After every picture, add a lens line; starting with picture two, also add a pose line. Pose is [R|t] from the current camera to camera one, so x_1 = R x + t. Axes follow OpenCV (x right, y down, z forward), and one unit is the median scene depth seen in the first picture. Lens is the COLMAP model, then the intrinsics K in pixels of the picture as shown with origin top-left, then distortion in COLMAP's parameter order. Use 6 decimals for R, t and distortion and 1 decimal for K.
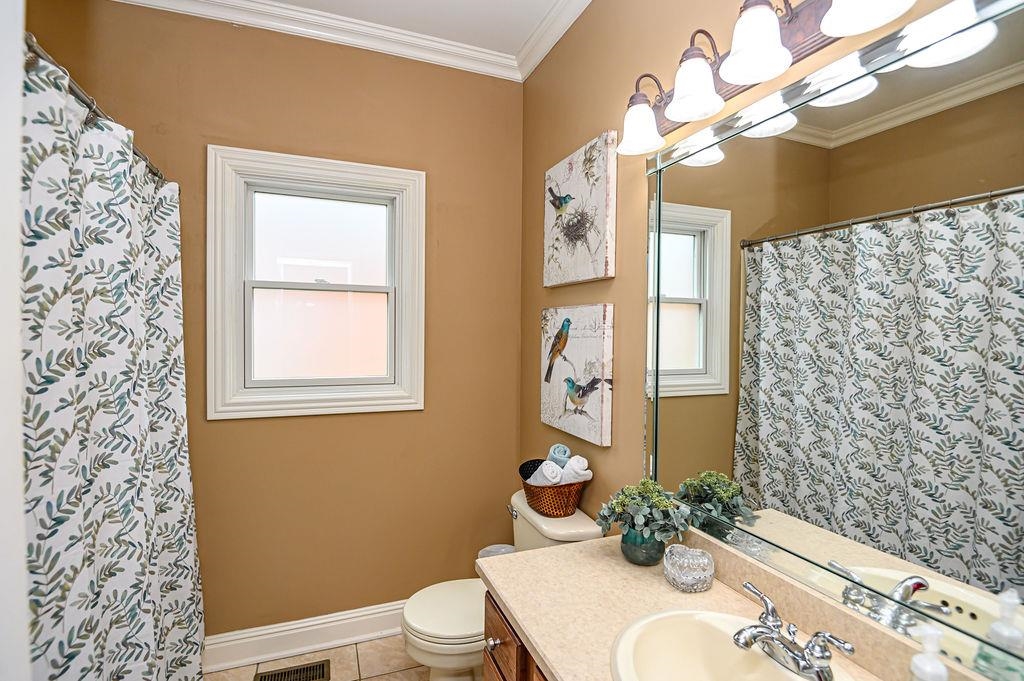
lens RADIAL K [[490.1, 0, 515.6], [0, 490.1, 341.3], [0, 0, 1]] dist [-0.015039, -0.002893]
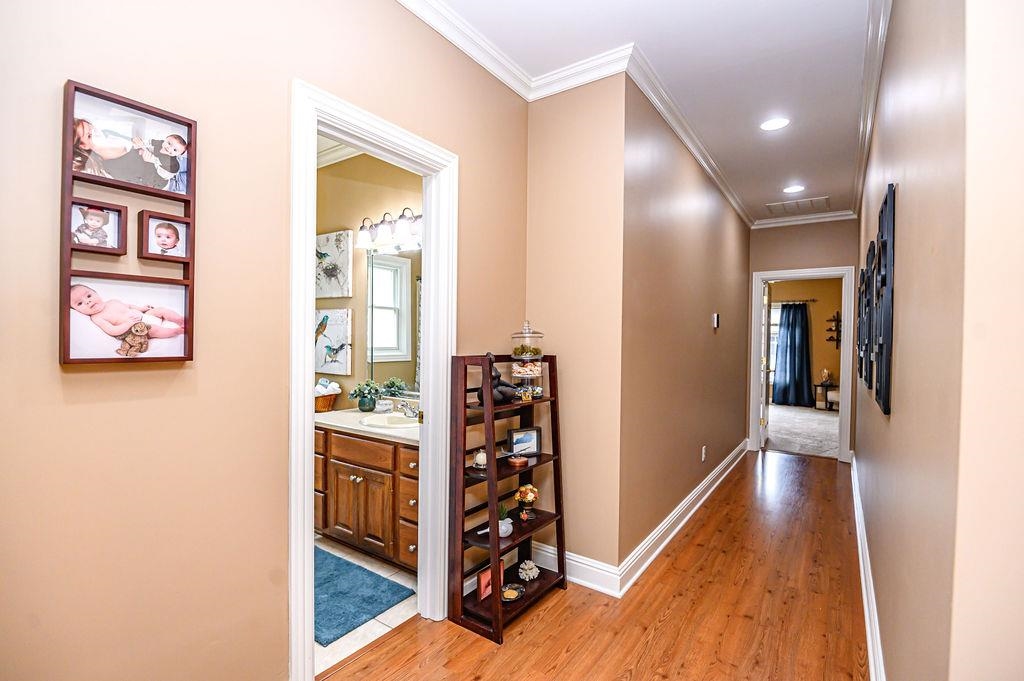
lens RADIAL K [[470.9, 0, 516.5], [0, 470.9, 338.5], [0, 0, 1]] dist [-0.019864, -0.002596]
pose [[0.835181, -0.012054, 0.549843, -0.321380], [0.008407, 0.999923, 0.009151, 0.038552], [-0.549911, -0.003020, 0.835218, -1.092911]]
